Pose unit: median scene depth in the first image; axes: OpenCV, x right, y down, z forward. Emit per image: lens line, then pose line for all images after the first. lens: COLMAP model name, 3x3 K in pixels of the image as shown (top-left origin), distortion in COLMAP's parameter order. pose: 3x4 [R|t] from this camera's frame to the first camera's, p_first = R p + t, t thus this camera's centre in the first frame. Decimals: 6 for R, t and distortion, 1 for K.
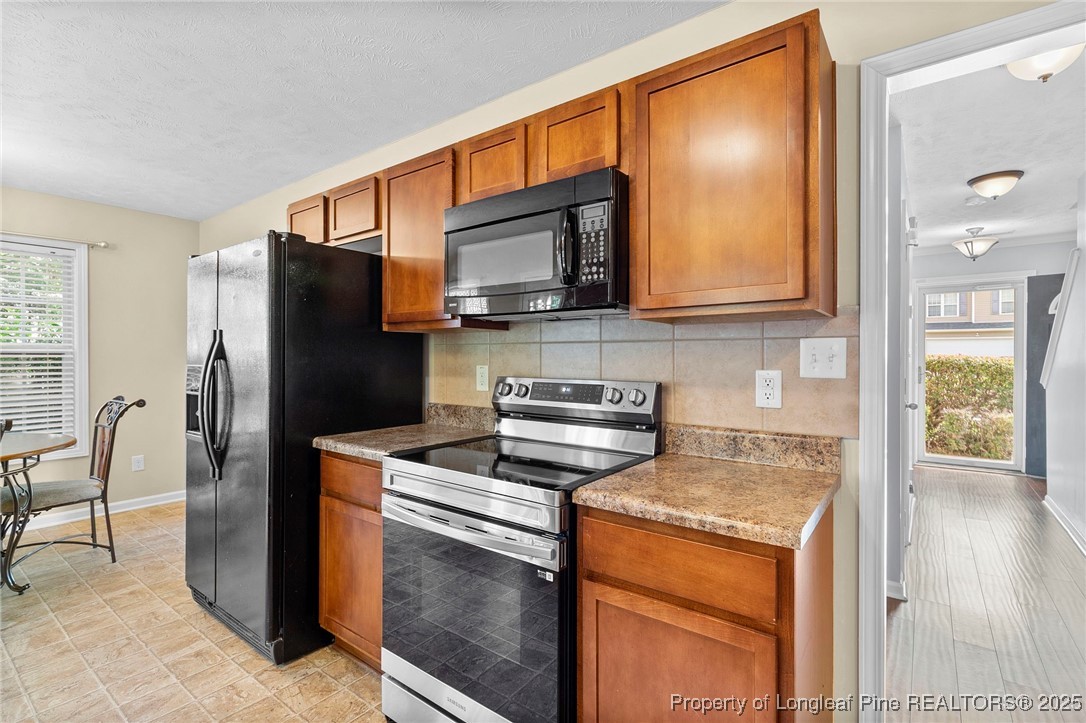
lens RADIAL K [[504.5, 0, 548.3], [0, 504.5, 358.1], [0, 0, 1]] dist [0.000146, 0.000324]
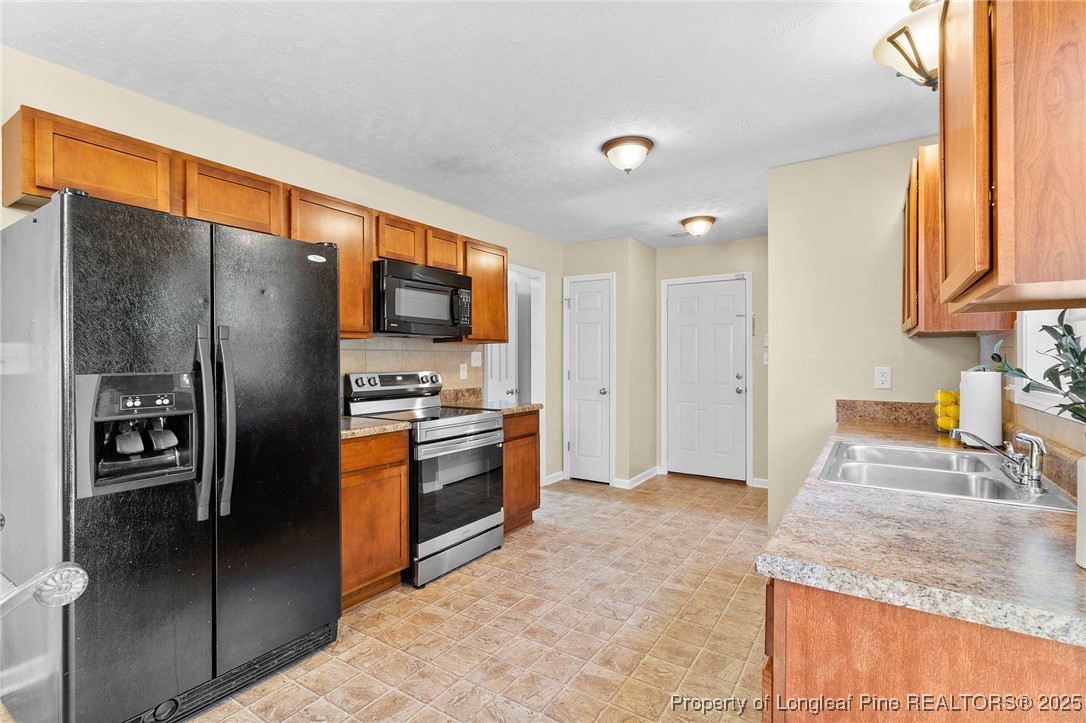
lens RADIAL K [[504.5, 0, 548.4], [0, 504.5, 357.9], [0, 0, 1]] dist [0.000146, 0.000324]
pose [[-0.074713, 0.003668, 0.997198, -1.875409], [0.004924, 0.999982, -0.003309, 0.002839], [-0.997193, 0.004663, -0.074729, 0.698874]]
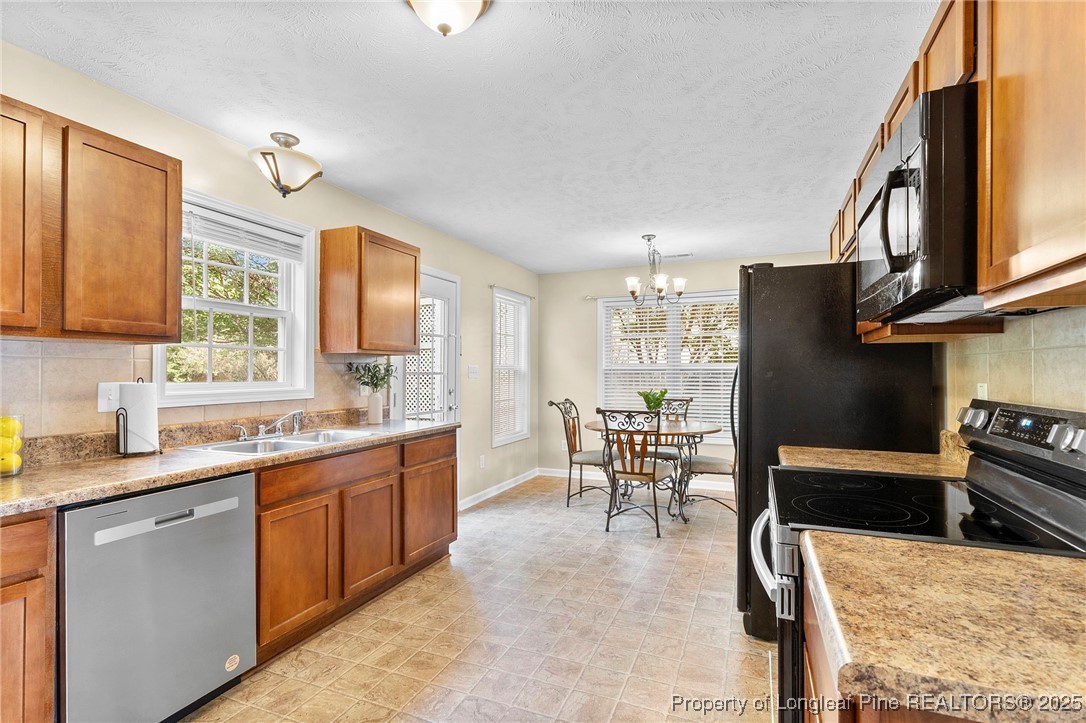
lens RADIAL K [[504.5, 0, 542.9], [0, 504.5, 366.7], [0, 0, 1]] dist [0.000146, 0.000324]
pose [[0.240058, -0.010046, -0.970707, 0.477227], [-0.005676, 0.999915, -0.011752, 0.003645], [0.970742, 0.008331, 0.239980, 0.247193]]
